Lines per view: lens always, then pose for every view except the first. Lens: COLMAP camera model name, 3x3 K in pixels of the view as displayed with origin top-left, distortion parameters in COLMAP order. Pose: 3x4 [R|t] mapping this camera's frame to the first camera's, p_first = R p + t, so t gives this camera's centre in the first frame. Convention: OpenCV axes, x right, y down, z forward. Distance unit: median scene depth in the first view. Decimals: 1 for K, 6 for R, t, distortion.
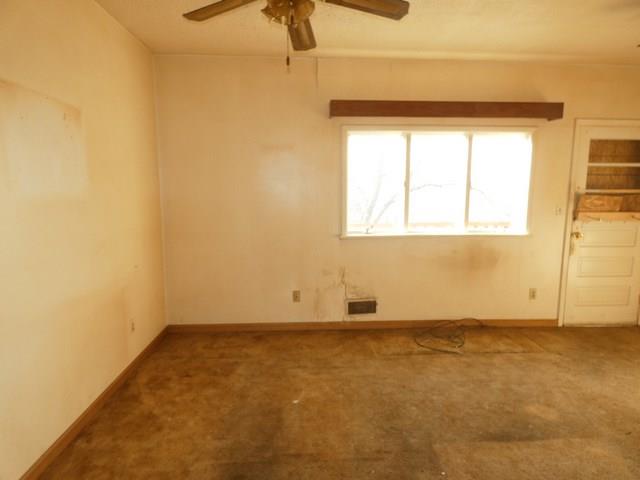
lens RADIAL K [[383.8, 0, 320.7], [0, 383.8, 238.1], [0, 0, 1]] dist [0.000890, -0.002608]
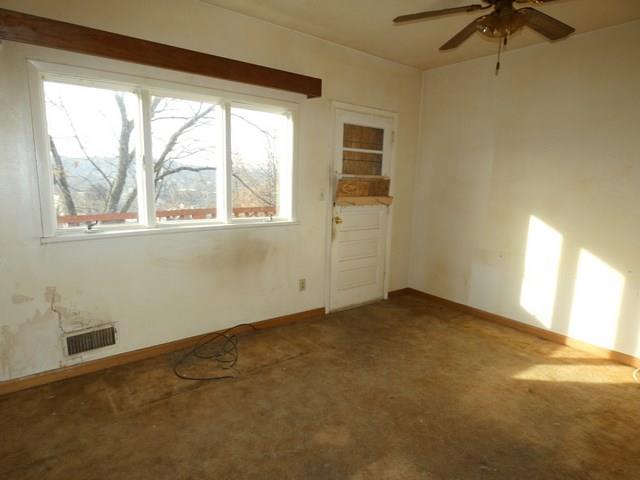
lens RADIAL K [[383.8, 0, 316.0], [0, 383.8, 239.0], [0, 0, 1]] dist [0.000890, -0.002608]
pose [[0.828487, -0.070182, 0.555593, 0.072906], [0.048170, 0.997370, 0.054158, -0.016854], [-0.557933, -0.018106, 0.829689, 0.221820]]
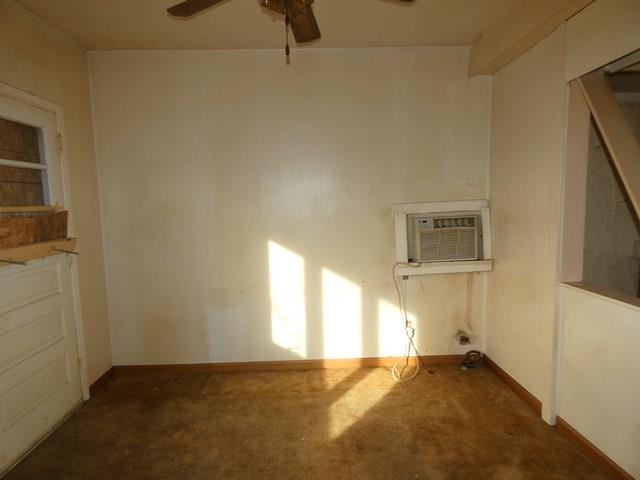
lens RADIAL K [[383.8, 0, 325.7], [0, 383.8, 239.7], [0, 0, 1]] dist [0.000890, -0.002608]
pose [[0.020325, -0.113426, 0.993338, 0.214982], [0.149194, 0.982763, 0.109166, -0.077707], [-0.988599, 0.145981, 0.036897, 0.577589]]
